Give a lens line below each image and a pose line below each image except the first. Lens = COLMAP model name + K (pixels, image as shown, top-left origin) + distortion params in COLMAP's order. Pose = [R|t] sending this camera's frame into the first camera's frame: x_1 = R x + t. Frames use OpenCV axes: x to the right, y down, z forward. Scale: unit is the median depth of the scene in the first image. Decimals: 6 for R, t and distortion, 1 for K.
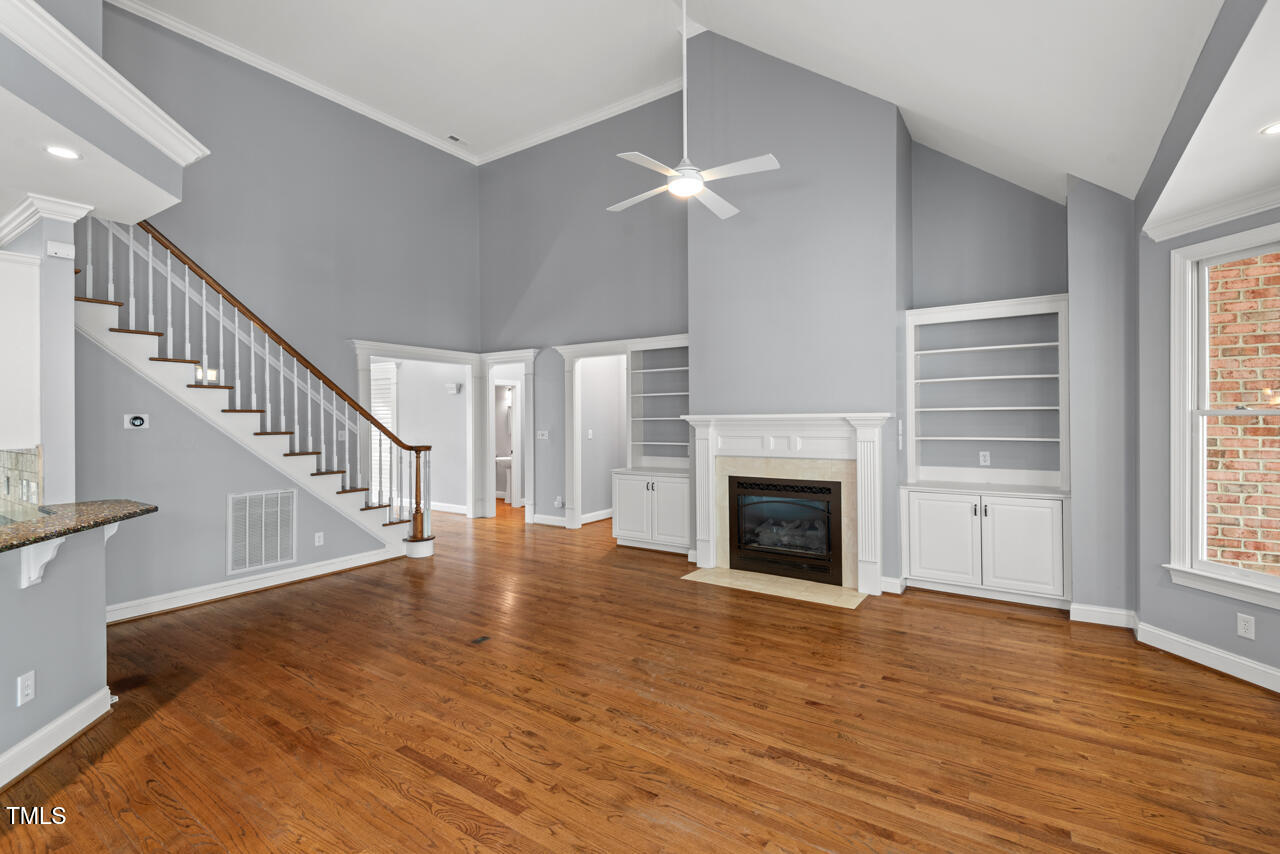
lens RADIAL K [[579.5, 0, 639.4], [0, 579.5, 418.5], [0, 0, 1]] dist [0.020481, -0.010226]
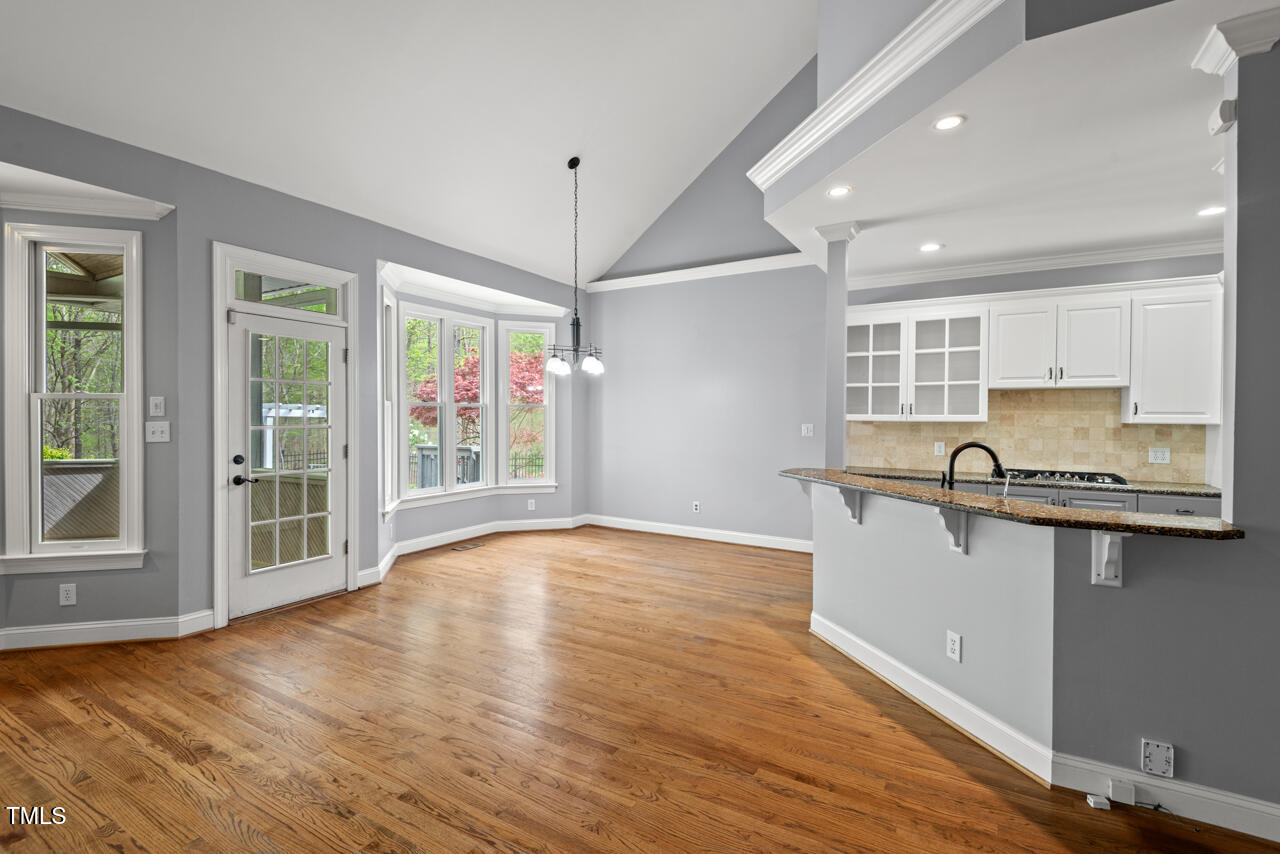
lens RADIAL K [[579.5, 0, 644.9], [0, 579.5, 422.1], [0, 0, 1]] dist [0.020481, -0.010226]
pose [[-0.997036, 0.003219, -0.076865, -0.326983], [0.001938, 0.999858, 0.016726, 0.026679], [0.076908, 0.016527, -0.996901, 1.612967]]
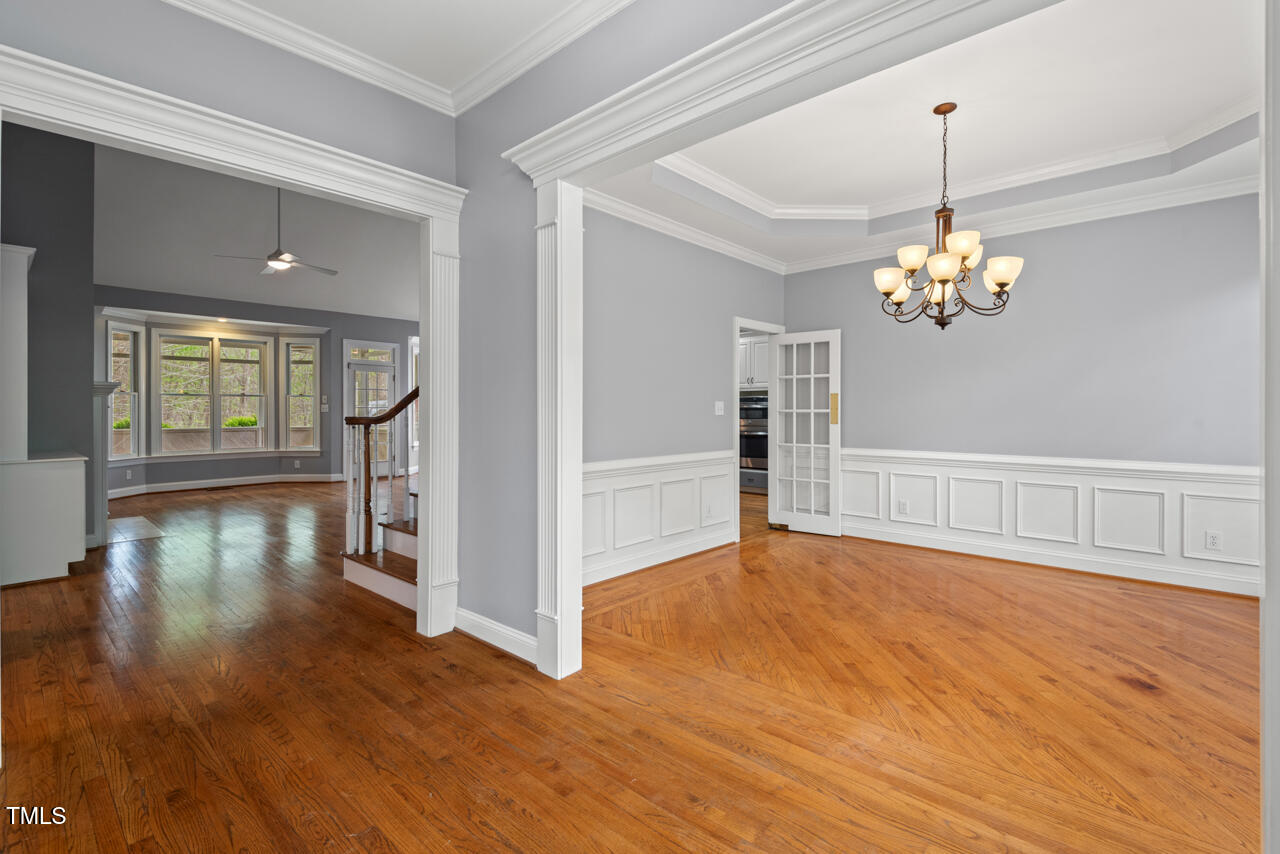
lens RADIAL K [[579.5, 0, 638.7], [0, 579.5, 411.3], [0, 0, 1]] dist [0.020481, -0.010226]
pose [[-0.990445, 0.007163, 0.137722, -1.600135], [0.007855, 0.999959, 0.004483, 0.077870], [-0.137685, 0.005522, -0.990461, 3.314536]]
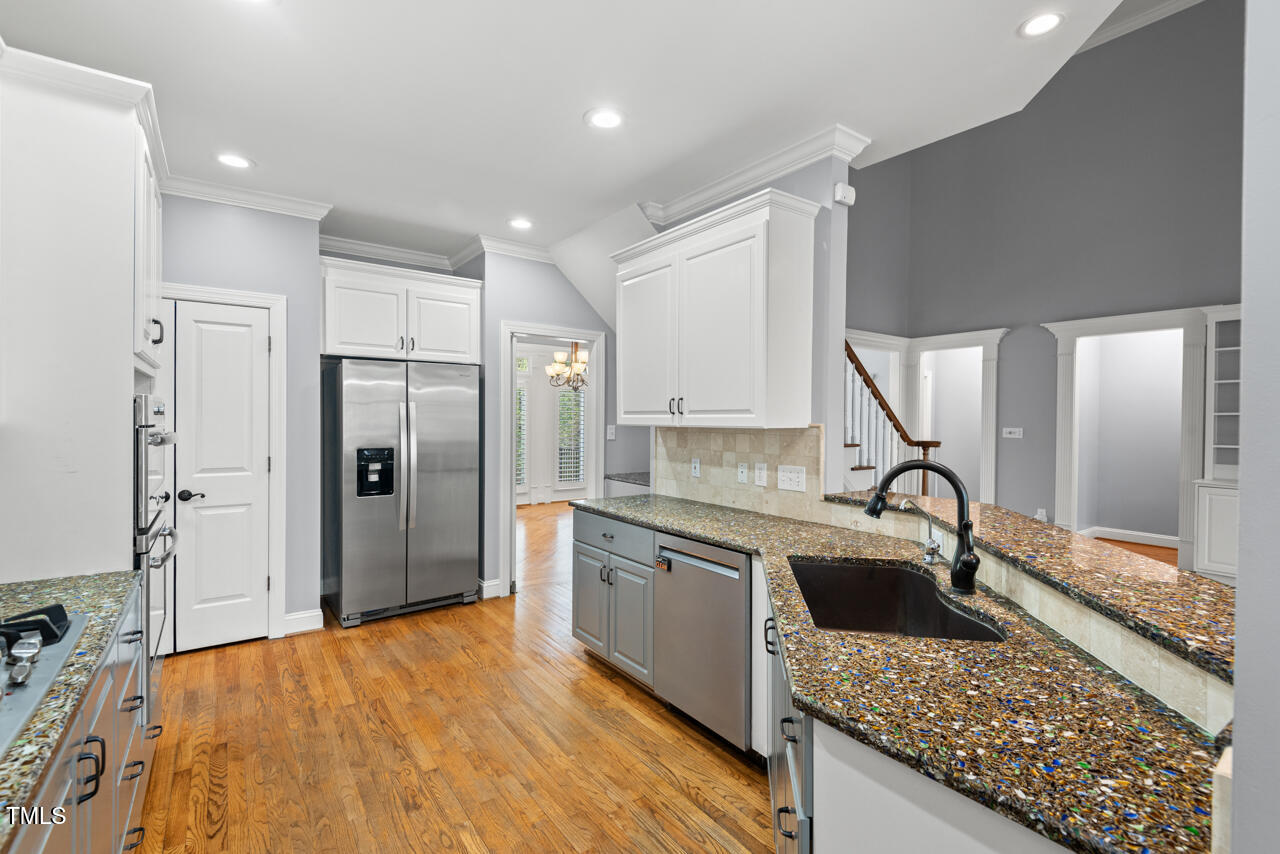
lens RADIAL K [[579.5, 0, 640.9], [0, 579.5, 424.1], [0, 0, 1]] dist [0.020481, -0.010226]
pose [[0.940361, 0.018478, -0.339677, -0.990473], [-0.016155, 0.999823, 0.009664, 0.040883], [0.339795, -0.003600, 0.940493, 0.111365]]
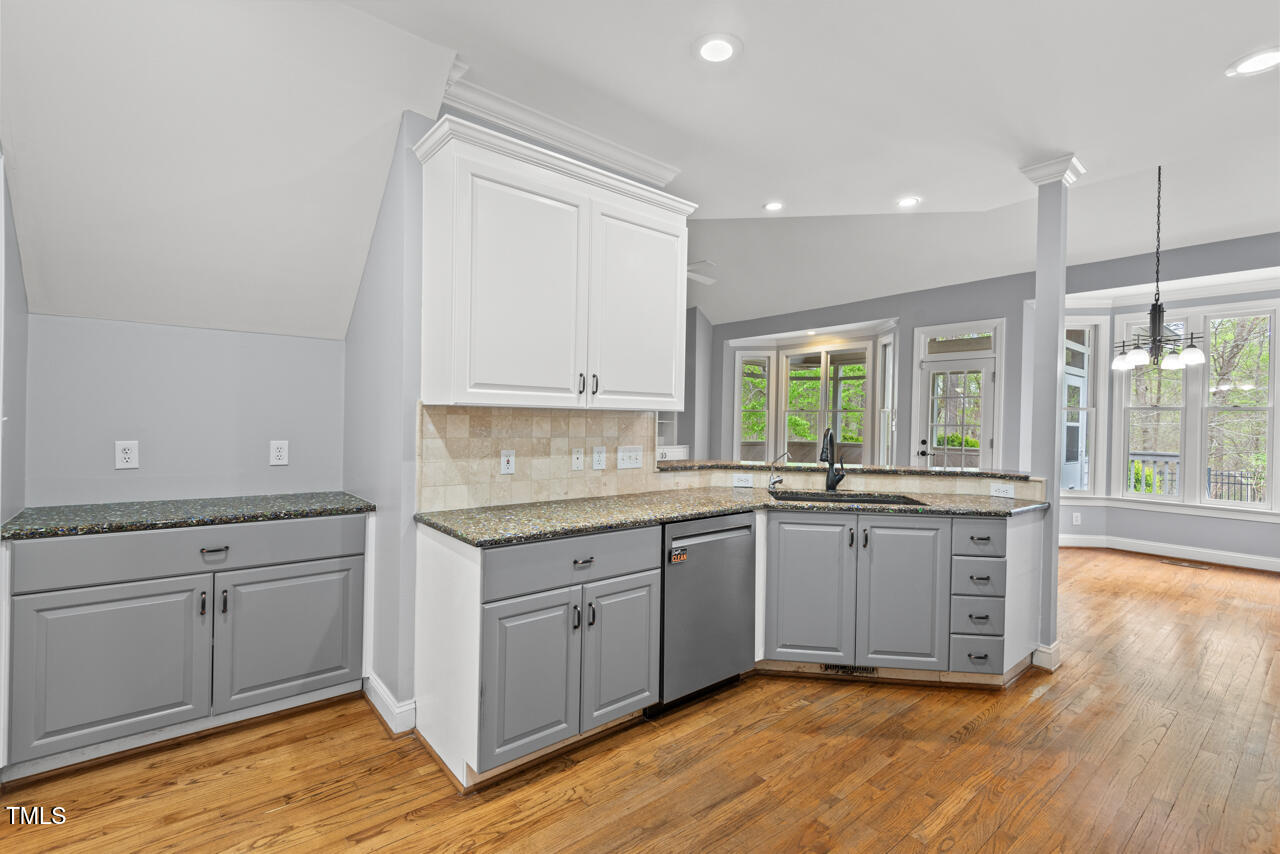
lens RADIAL K [[579.5, 0, 646.7], [0, 579.5, 423.4], [0, 0, 1]] dist [0.020481, -0.010226]
pose [[0.268290, 0.007688, 0.963307, -2.026788], [-0.014005, 0.999894, -0.004079, 0.076898], [-0.963236, -0.012396, 0.268370, 0.755195]]
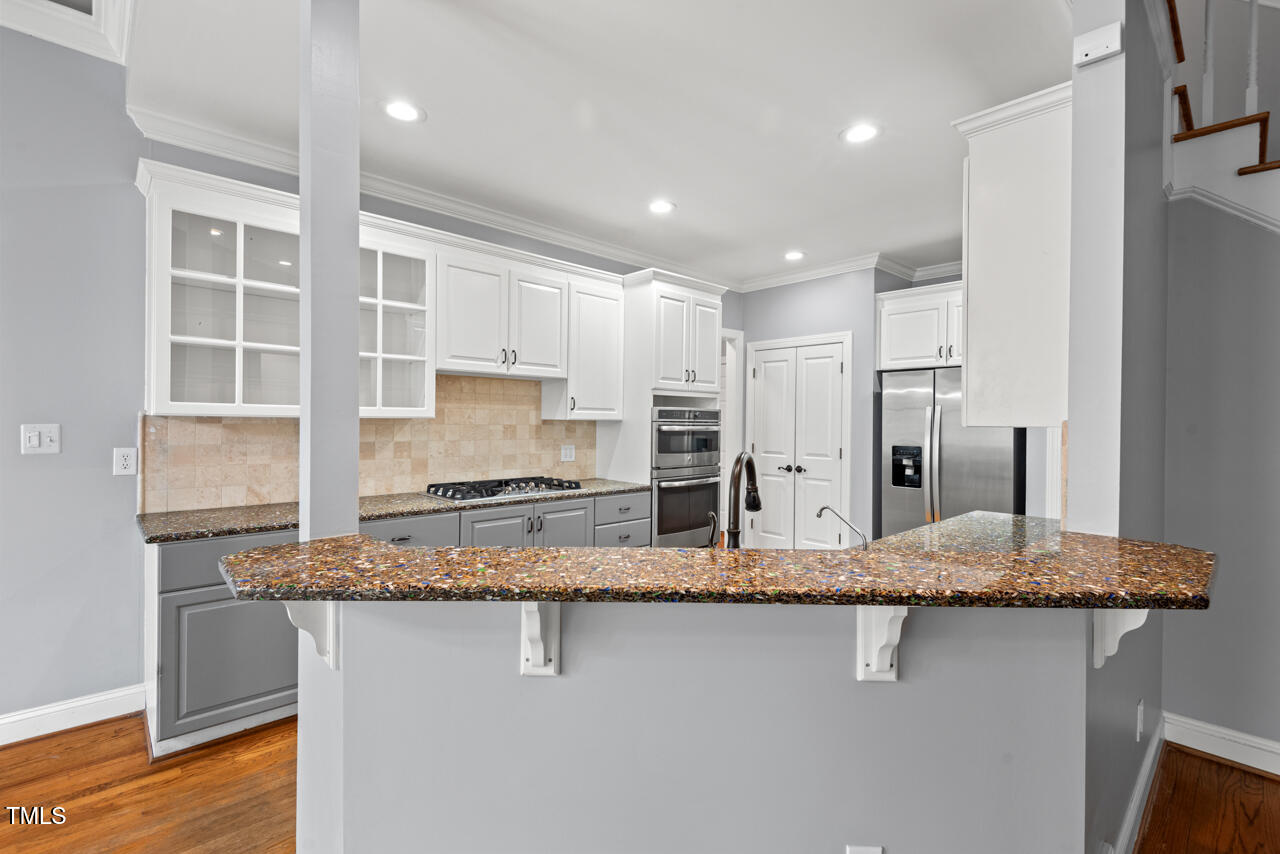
lens RADIAL K [[579.5, 0, 643.0], [0, 579.5, 428.6], [0, 0, 1]] dist [0.020481, -0.010226]
pose [[-0.202651, 0.021414, -0.979017, -0.395488], [-0.012368, 0.999625, 0.024425, 0.041773], [0.979173, 0.017058, -0.202310, 0.728045]]
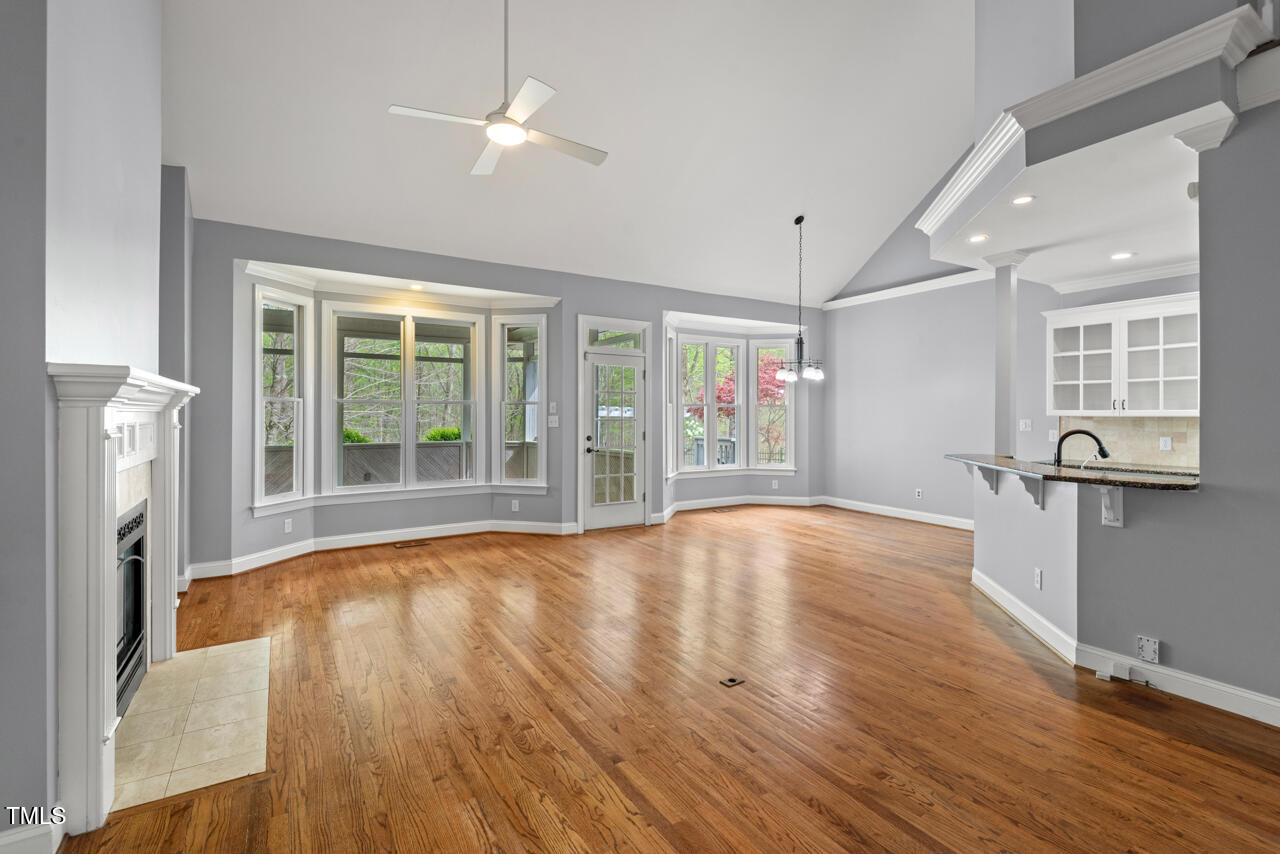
lens RADIAL K [[579.5, 0, 644.8], [0, 579.5, 418.2], [0, 0, 1]] dist [0.020481, -0.010226]
pose [[-0.918442, 0.002593, 0.395548, -0.585303], [0.005402, 0.999967, 0.005988, 0.040284], [-0.395519, 0.007636, -0.918426, 2.171046]]
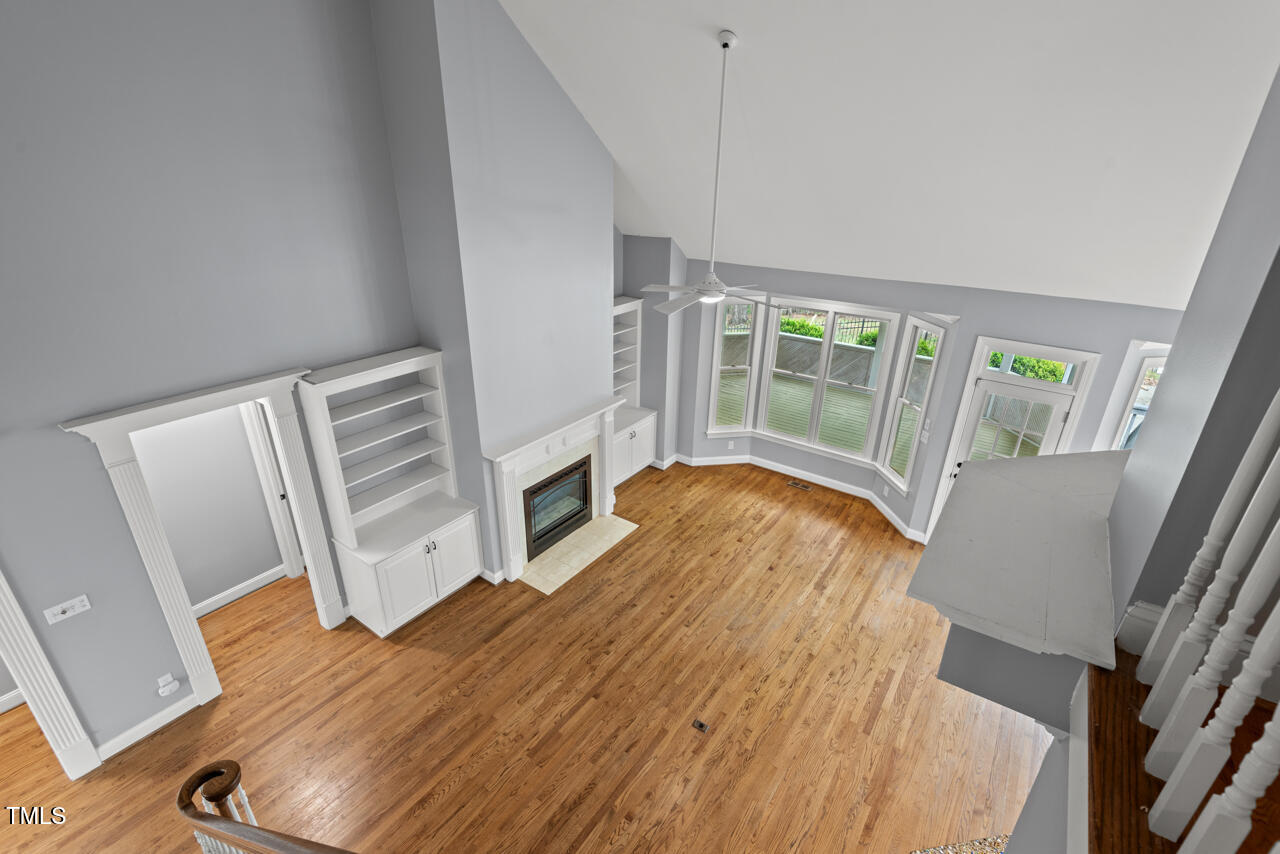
lens RADIAL K [[579.5, 0, 644.1], [0, 579.5, 426.6], [0, 0, 1]] dist [0.020481, -0.010226]
pose [[0.017673, -0.398287, 0.917091, -1.368211], [-0.016551, 0.916992, 0.398563, -0.774626], [-0.999707, -0.022223, 0.009614, 1.391819]]
